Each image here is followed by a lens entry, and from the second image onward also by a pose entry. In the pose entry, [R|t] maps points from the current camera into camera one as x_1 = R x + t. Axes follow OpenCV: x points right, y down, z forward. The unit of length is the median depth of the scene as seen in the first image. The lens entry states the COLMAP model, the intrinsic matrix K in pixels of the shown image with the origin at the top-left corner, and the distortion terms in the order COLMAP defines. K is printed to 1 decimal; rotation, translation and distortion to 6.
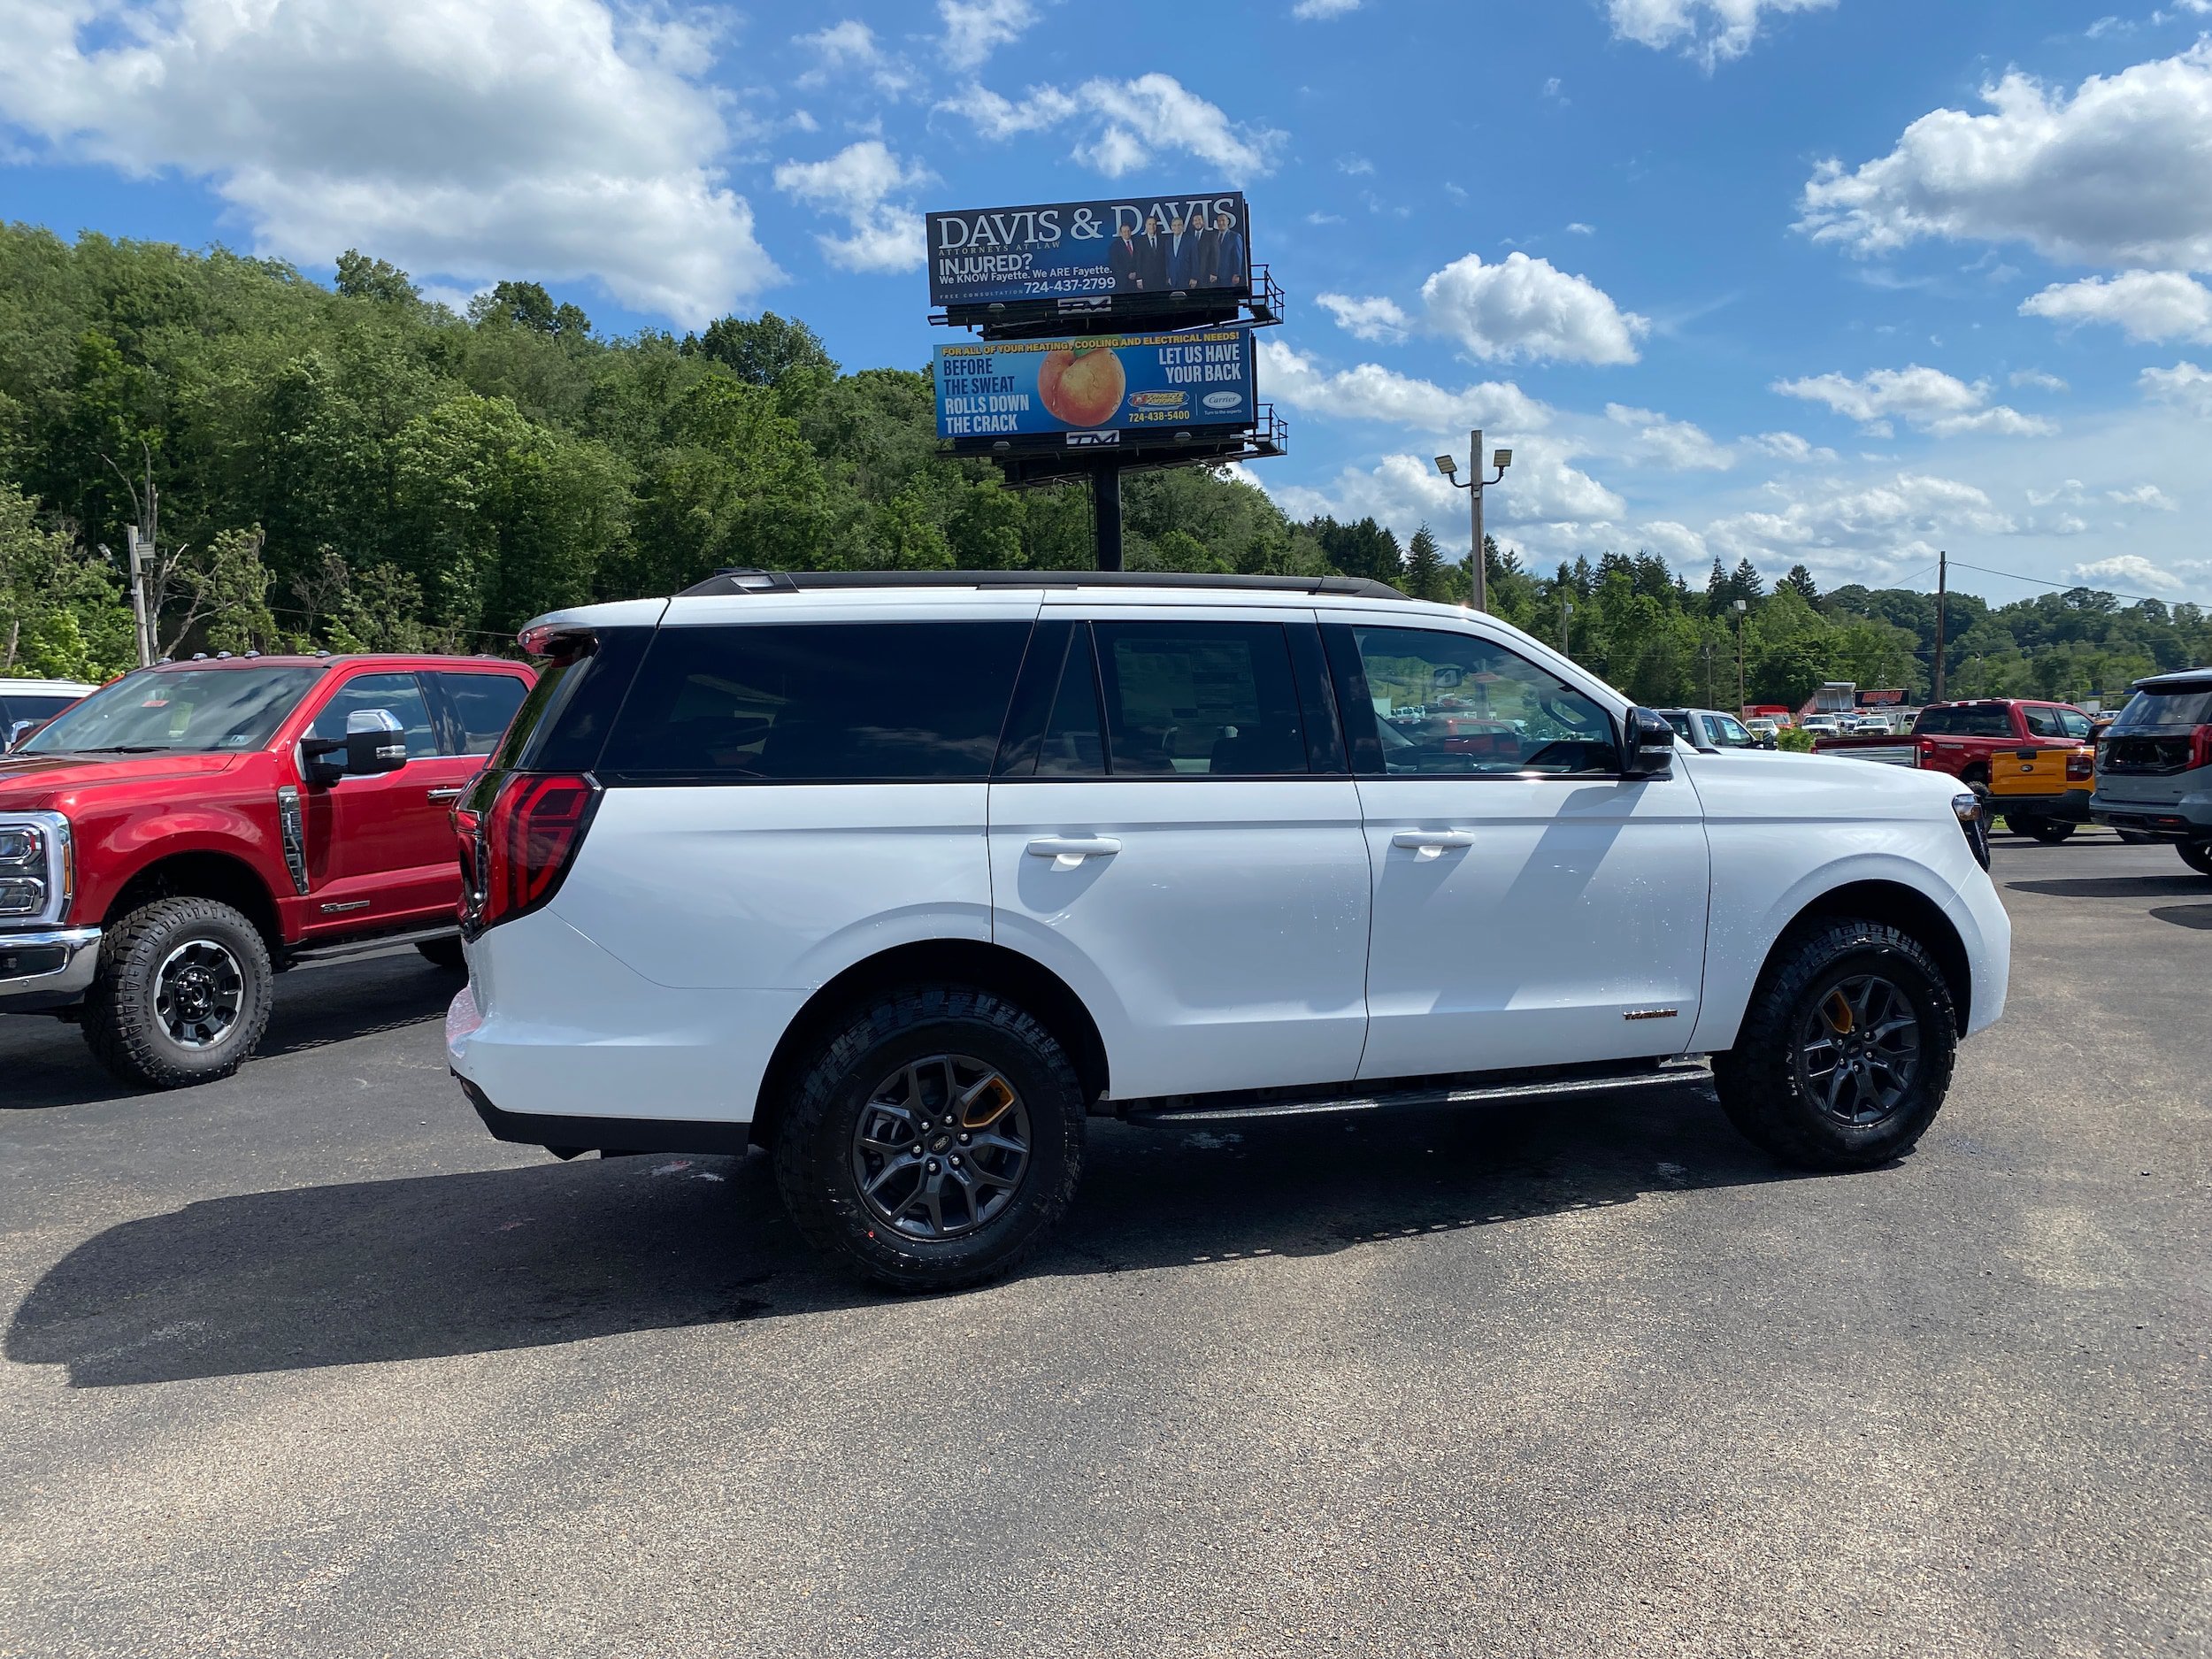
lens RADIAL K [[1702.1, 0, 1083.7], [0, 1702.1, 825.1], [0, 0, 1]] dist [0.023397, -0.017989]
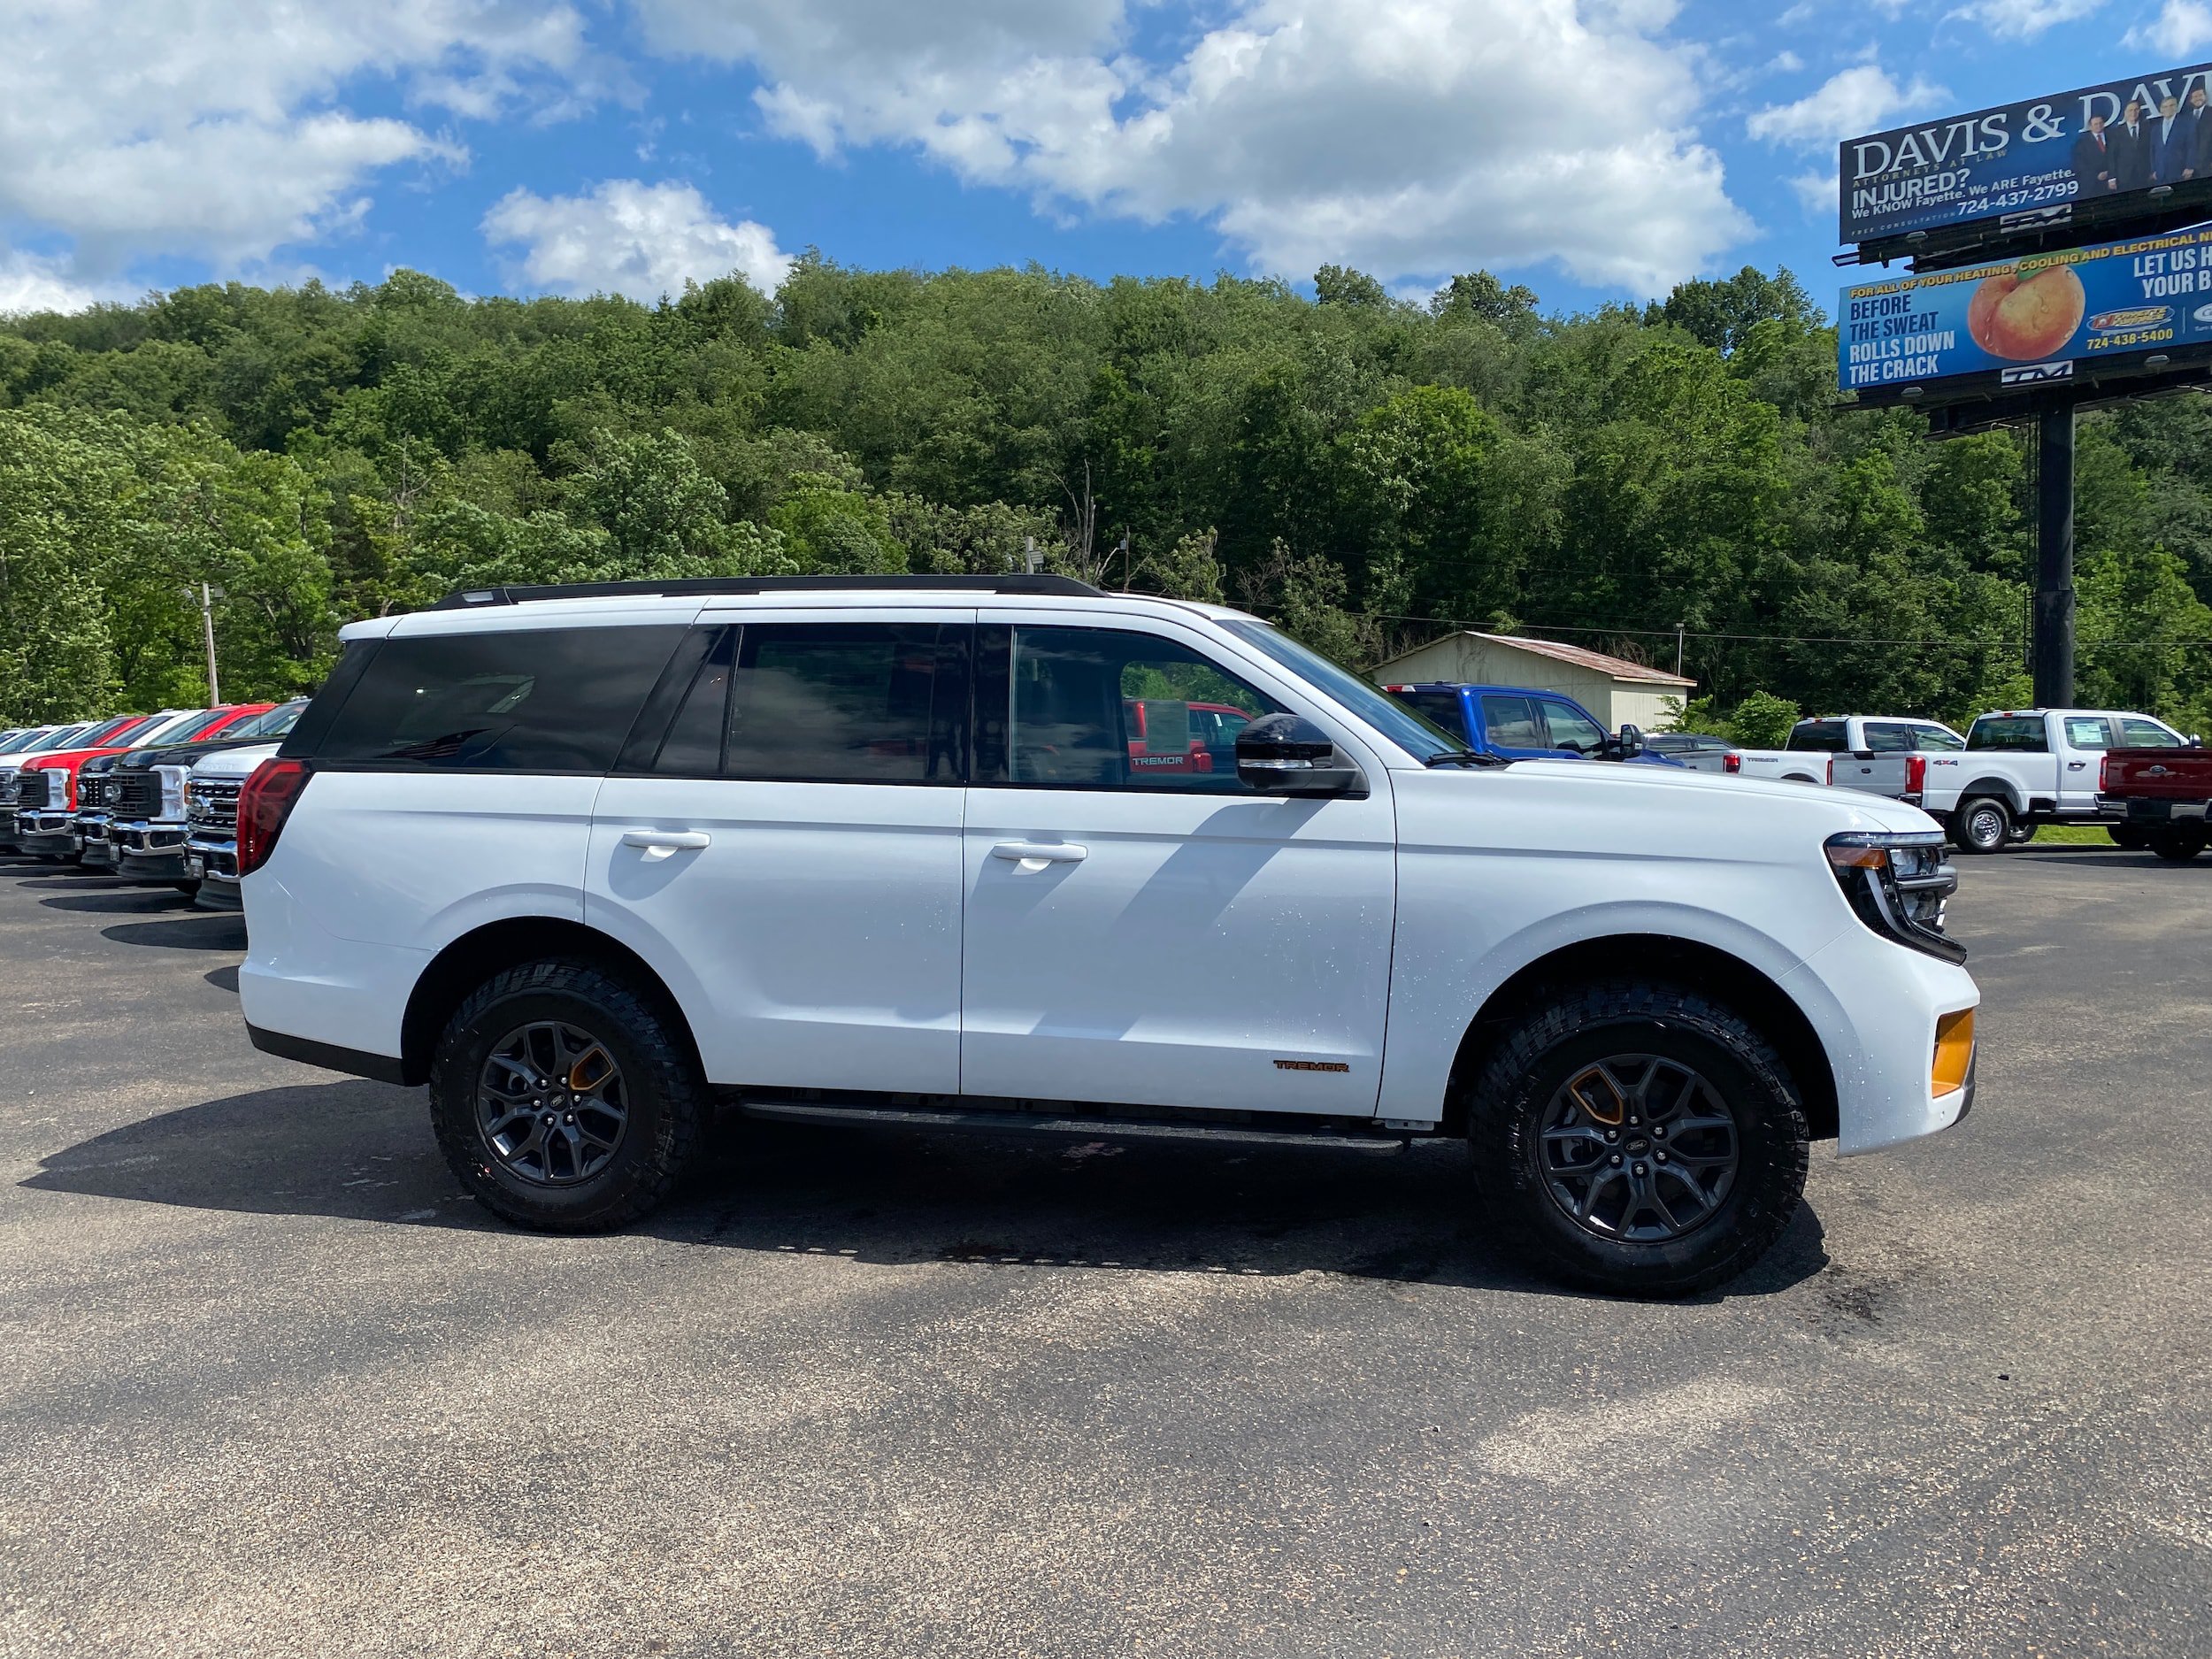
lens RADIAL K [[1702.1, 0, 1083.5], [0, 1702.1, 824.1], [0, 0, 1]] dist [0.023397, -0.017989]
pose [[0.848749, 0.044106, -0.526954, 0.062050], [-0.038067, 0.999026, 0.022305, -0.002480], [0.527424, 0.001129, 0.849601, 0.018275]]
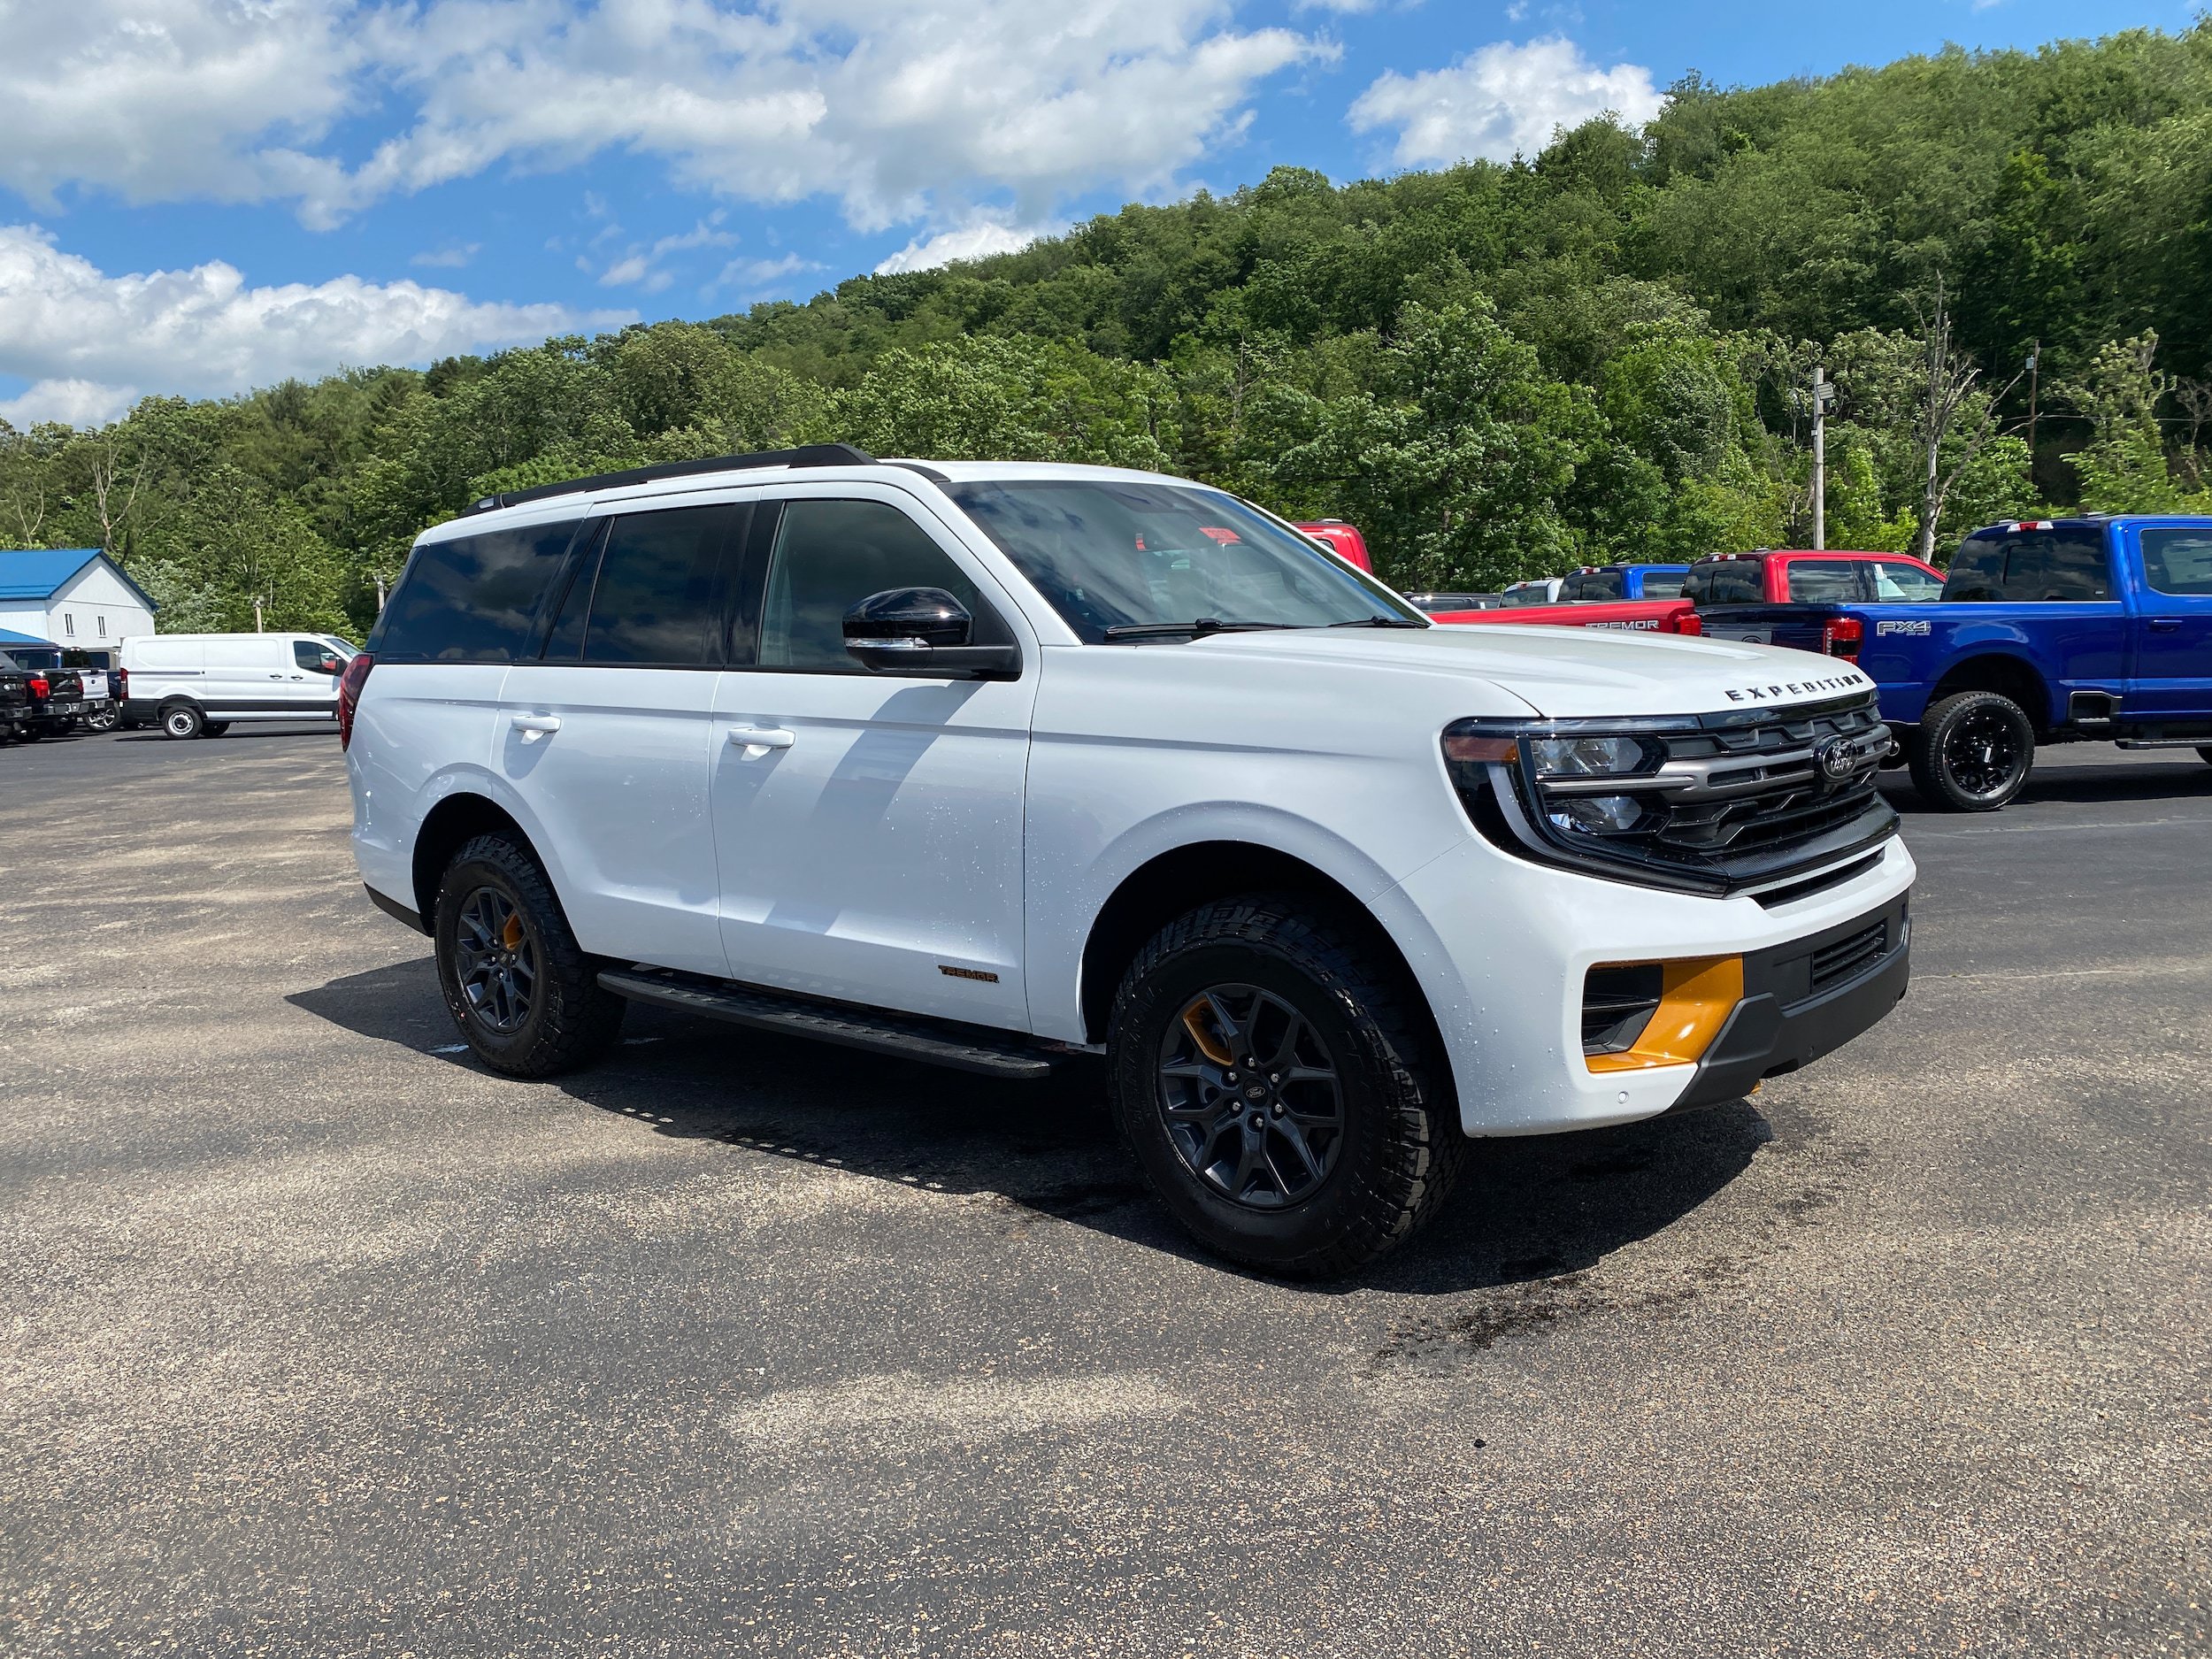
lens RADIAL K [[1702.1, 0, 1100.5], [0, 1702.1, 825.4], [0, 0, 1]] dist [0.023397, -0.017989]
pose [[0.496917, 0.103908, -0.861555, 0.094096], [-0.015651, 0.993717, 0.110820, -0.004244], [0.867657, -0.041584, 0.495422, 0.060224]]
